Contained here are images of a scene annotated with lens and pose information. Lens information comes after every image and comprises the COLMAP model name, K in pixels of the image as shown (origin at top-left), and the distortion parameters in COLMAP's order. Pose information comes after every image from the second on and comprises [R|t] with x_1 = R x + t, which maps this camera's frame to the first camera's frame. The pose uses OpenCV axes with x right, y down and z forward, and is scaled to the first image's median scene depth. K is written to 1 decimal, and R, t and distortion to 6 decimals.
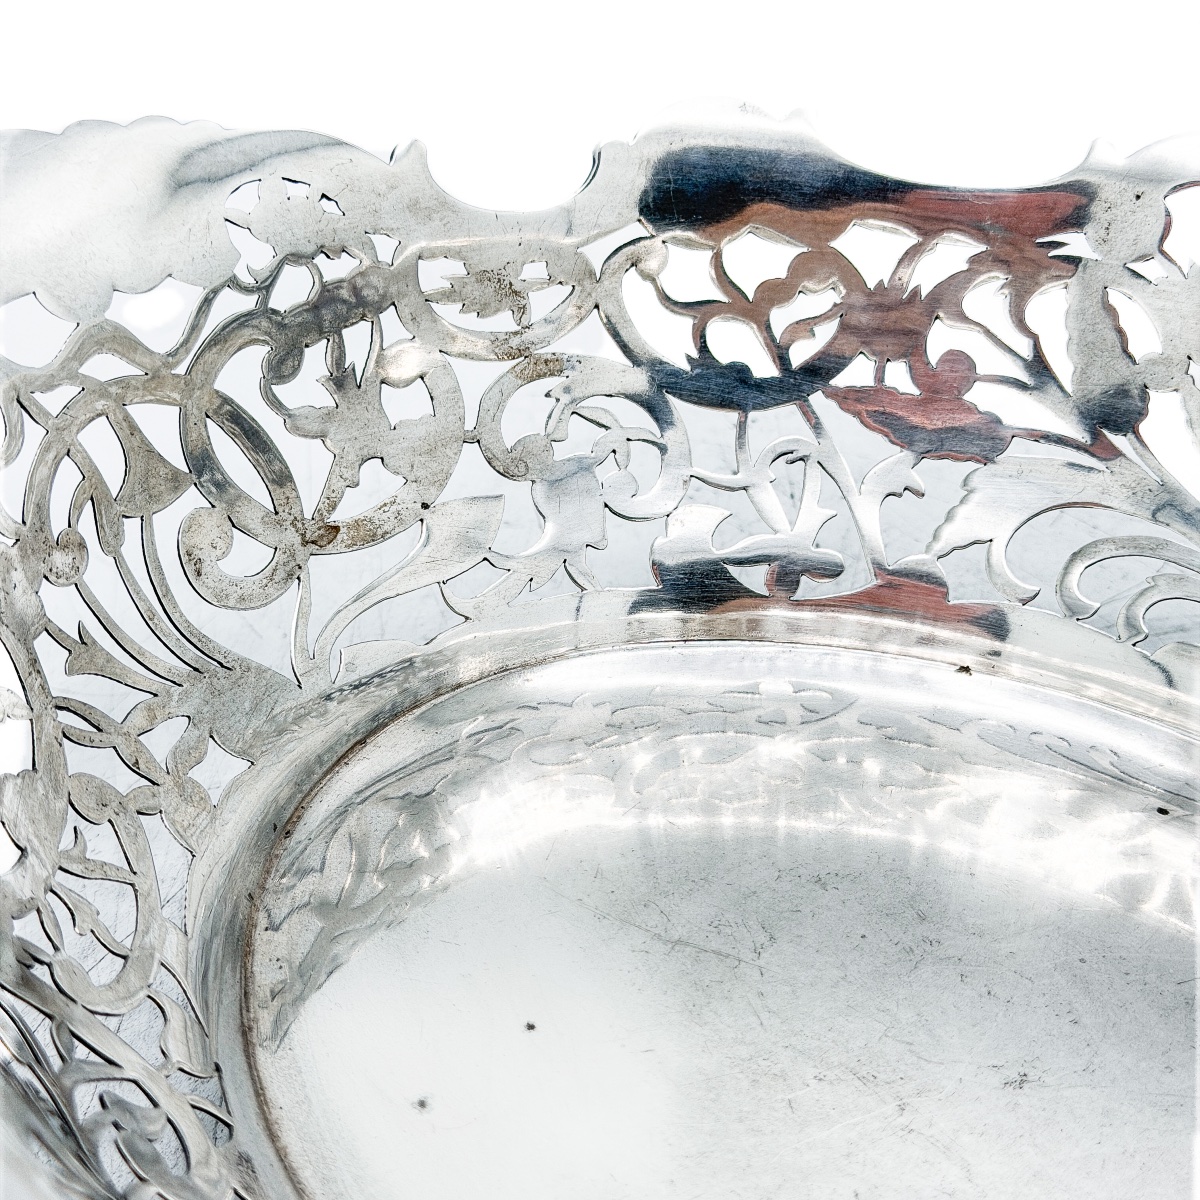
lens RADIAL K [[2401.9, 0, 548.8], [0, 2401.9, 598.8], [0, 0, 1]] dist [0.016614, -0.142529]
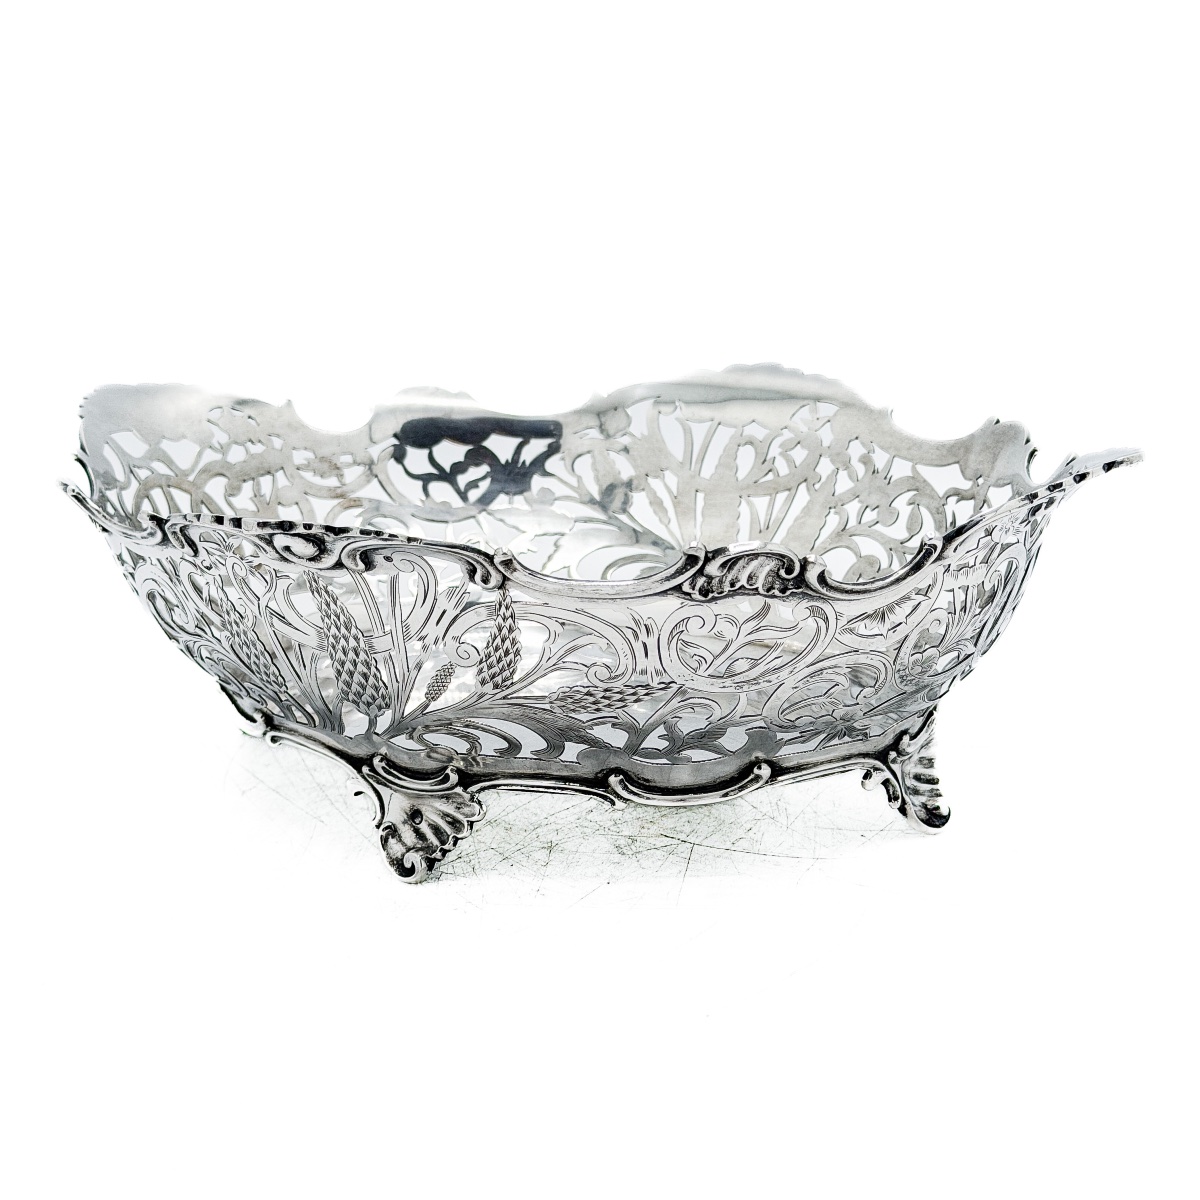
lens RADIAL K [[2240.4, 0, 629.7], [0, 2240.4, 600.0], [0, 0, 1]] dist [0.048888, 0.077977]
pose [[0.988301, -0.057703, 0.141178, -0.046388], [0.099288, 0.946070, -0.308372, 0.639580], [-0.115771, 0.318782, 0.940731, -0.897878]]
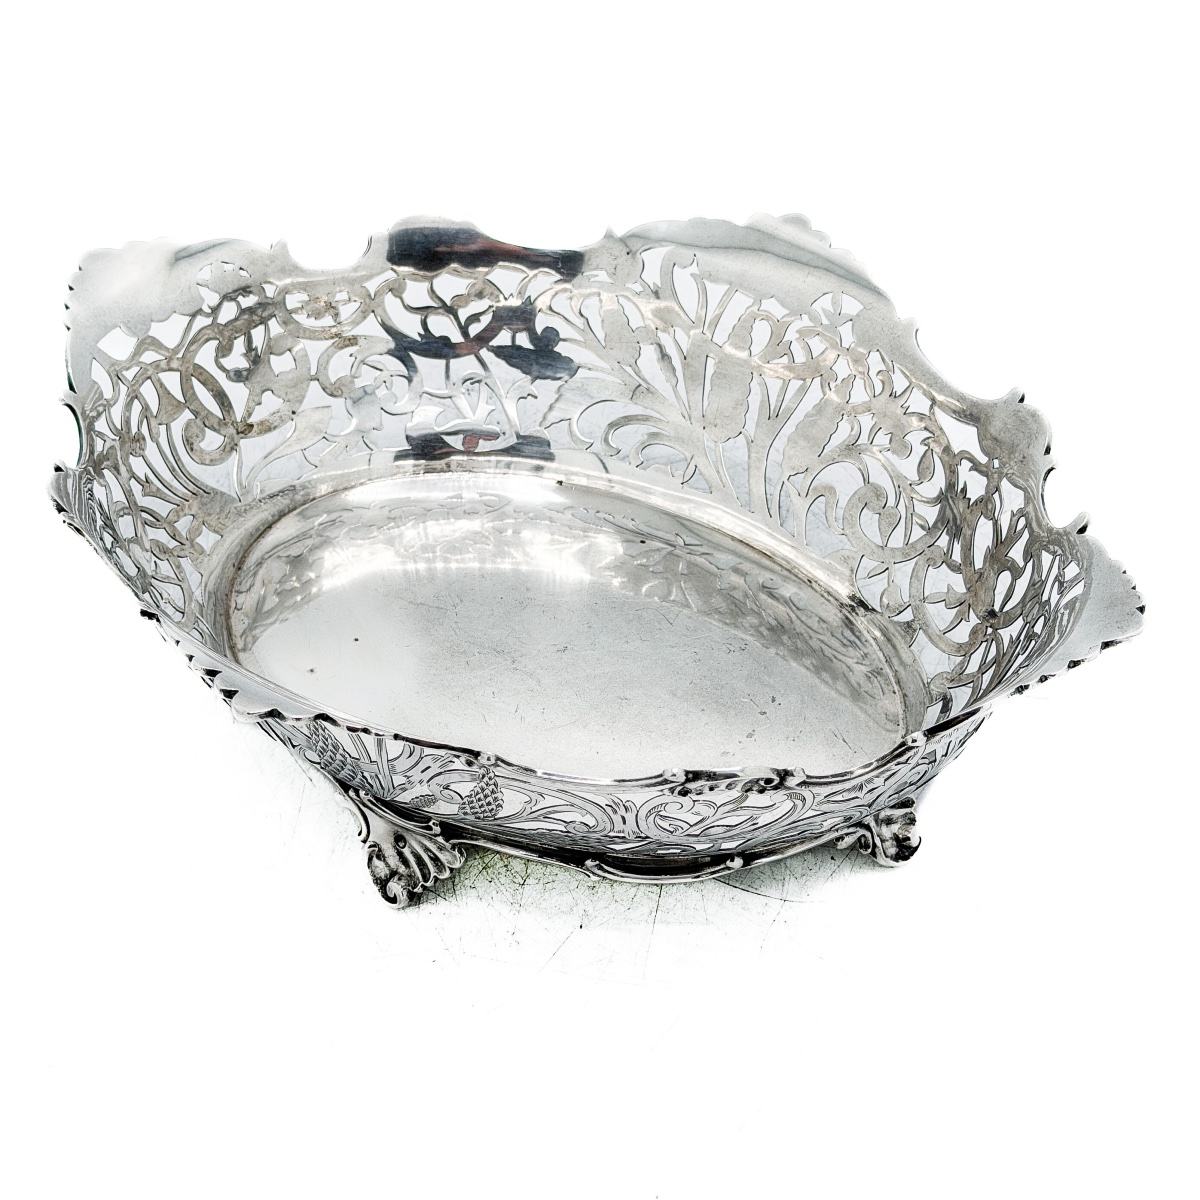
lens RADIAL K [[2401.9, 0, 548.8], [0, 2401.9, 598.8], [0, 0, 1]] dist [0.016614, -0.142529]
pose [[0.995814, -0.043468, 0.080407, -0.006112], [0.038909, 0.997592, 0.057415, 0.011003], [-0.082709, -0.054046, 0.995107, -1.088317]]
